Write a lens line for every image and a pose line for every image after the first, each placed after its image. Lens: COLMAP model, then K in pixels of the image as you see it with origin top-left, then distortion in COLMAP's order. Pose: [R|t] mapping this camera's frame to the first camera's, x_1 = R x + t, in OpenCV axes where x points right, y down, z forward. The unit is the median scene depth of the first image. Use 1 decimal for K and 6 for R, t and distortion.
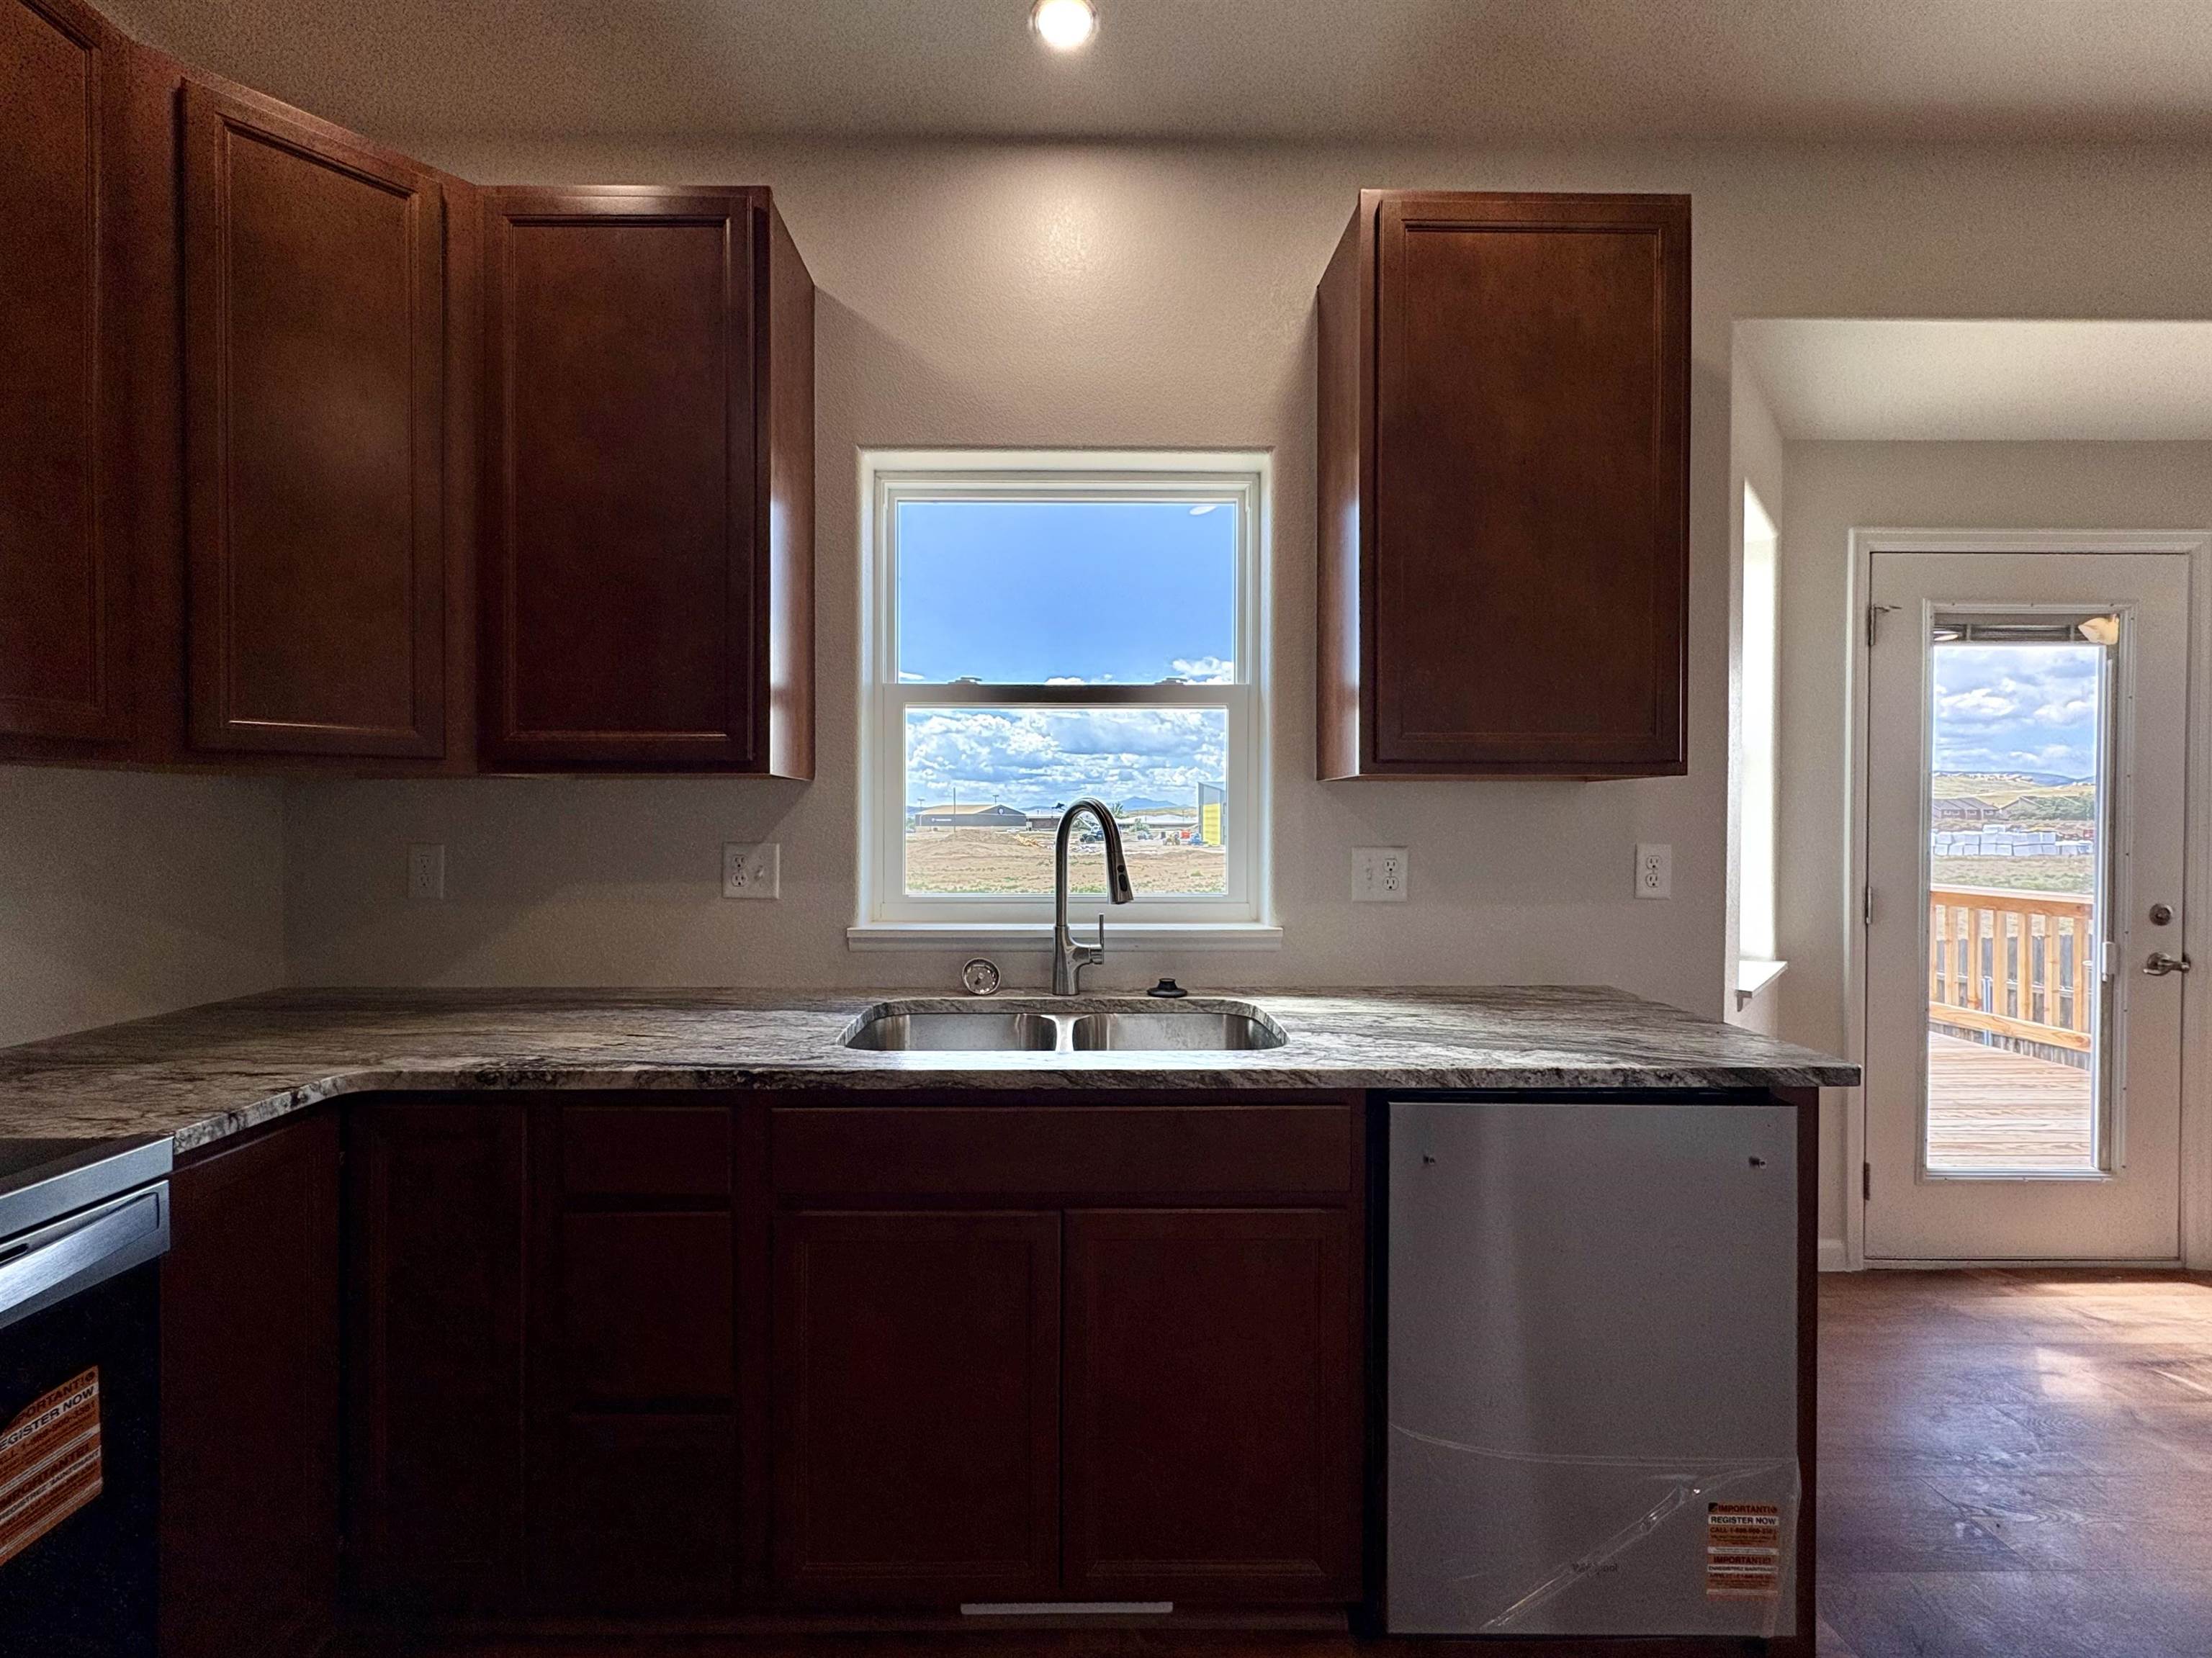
lens RADIAL K [[875.8, 0, 1079.9], [0, 875.8, 837.2], [0, 0, 1]] dist [-0.000023, -0.000026]
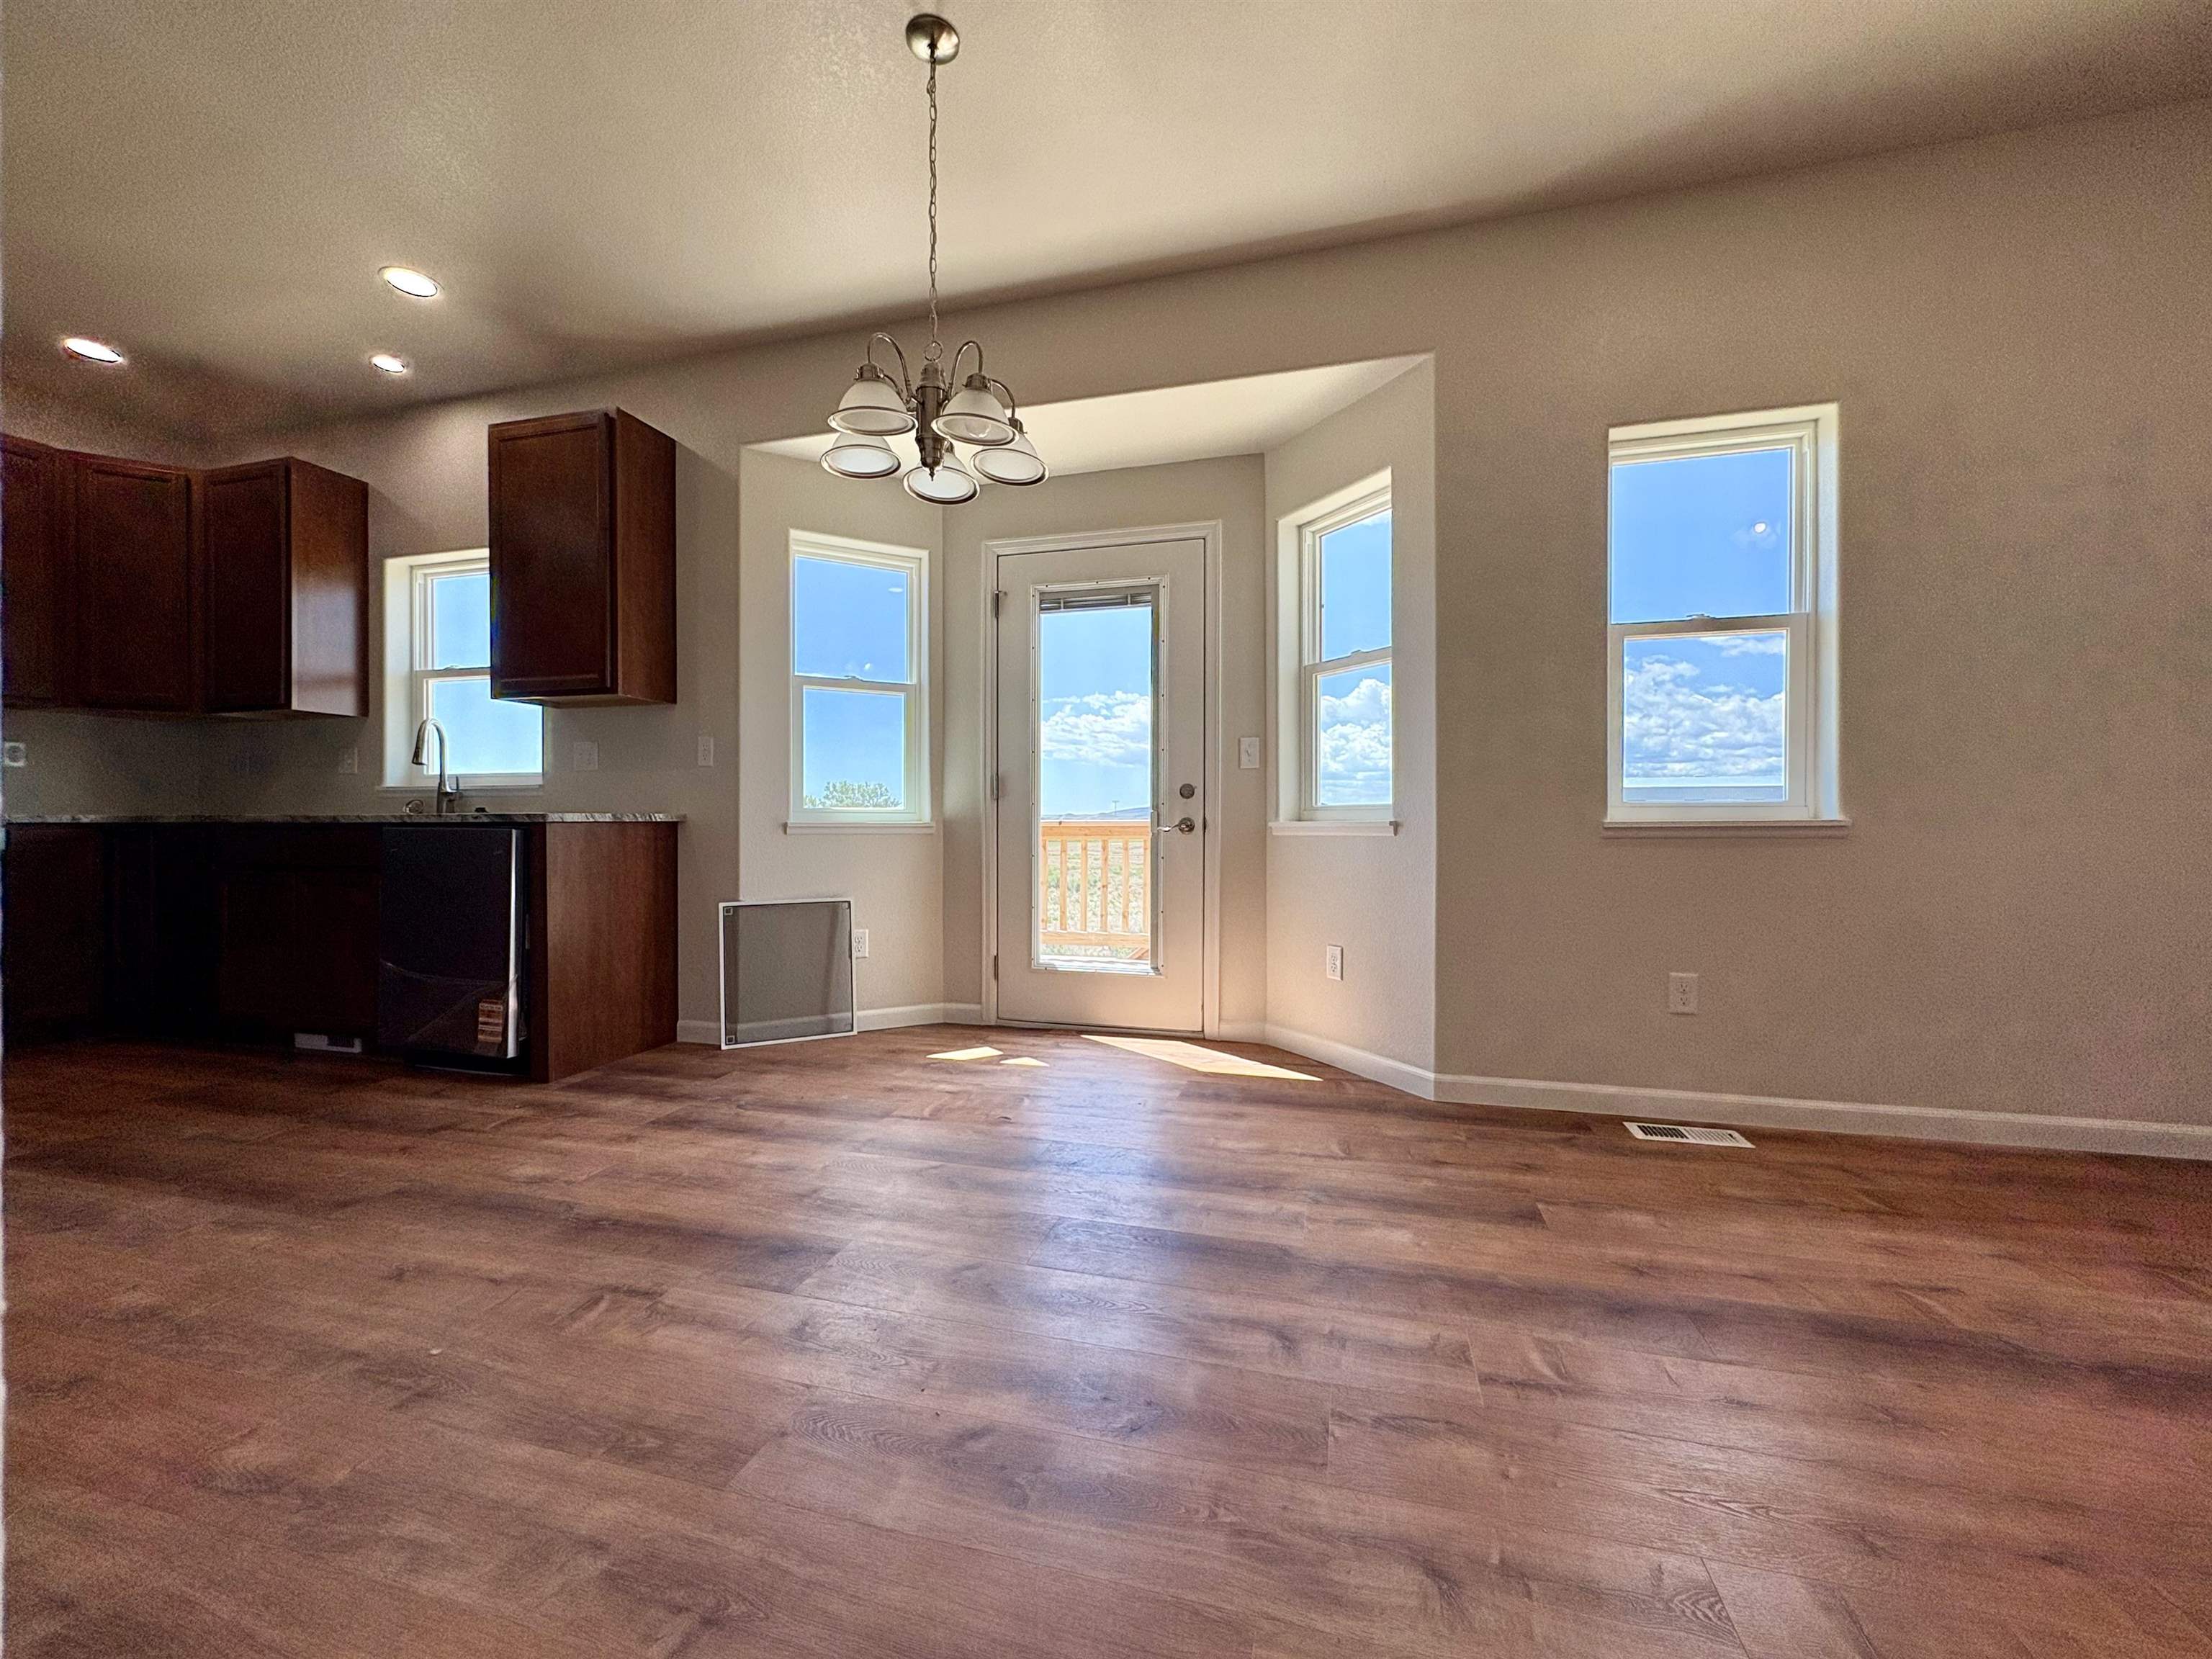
lens RADIAL K [[875.9, 0, 1111.3], [0, 875.9, 828.3], [0, 0, 1]] dist [-0.000023, -0.000026]
pose [[0.963291, 0.001795, -0.268455, 2.332212], [-0.002904, 0.999989, -0.003735, 0.241685], [0.268445, 0.004378, 0.963285, -0.634854]]
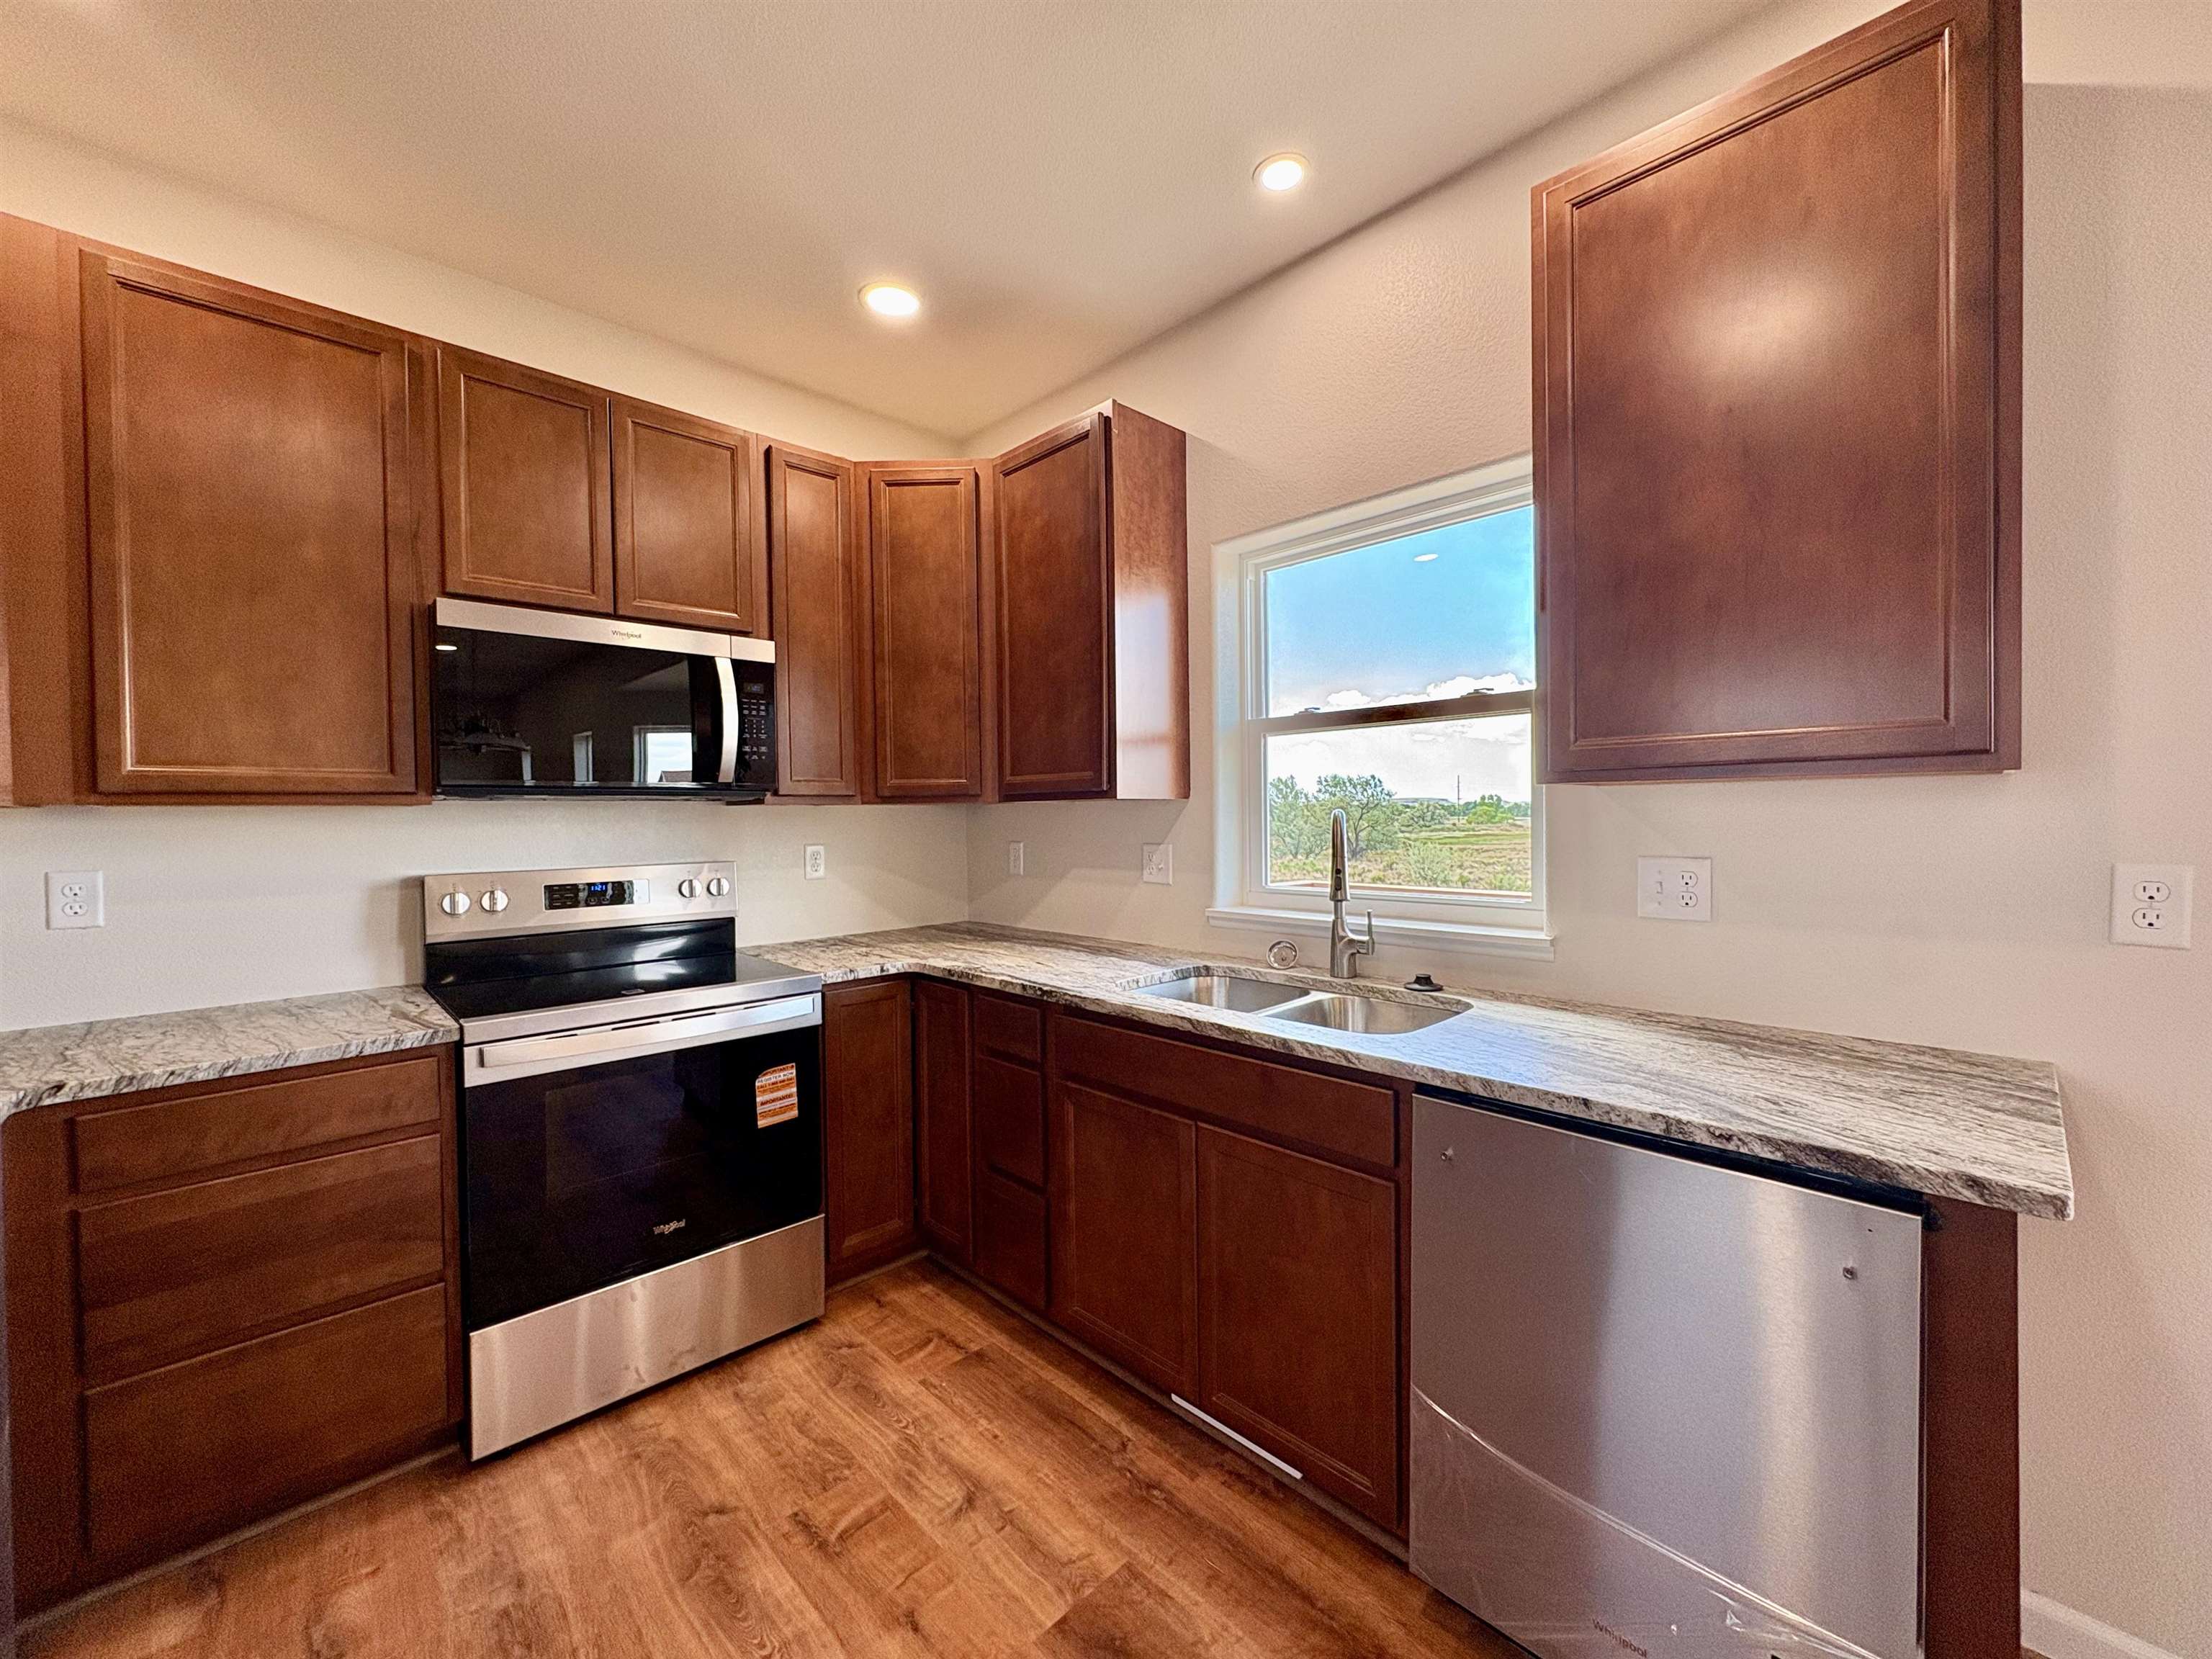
lens RADIAL K [[875.9, 0, 1115.0], [0, 875.9, 830.5], [0, 0, 1]] dist [-0.000023, -0.000026]
pose [[0.696462, 0.003112, -0.717587, 0.704346], [0.005460, 0.999939, 0.009636, -0.033039], [0.717573, -0.010629, 0.696403, -0.026500]]
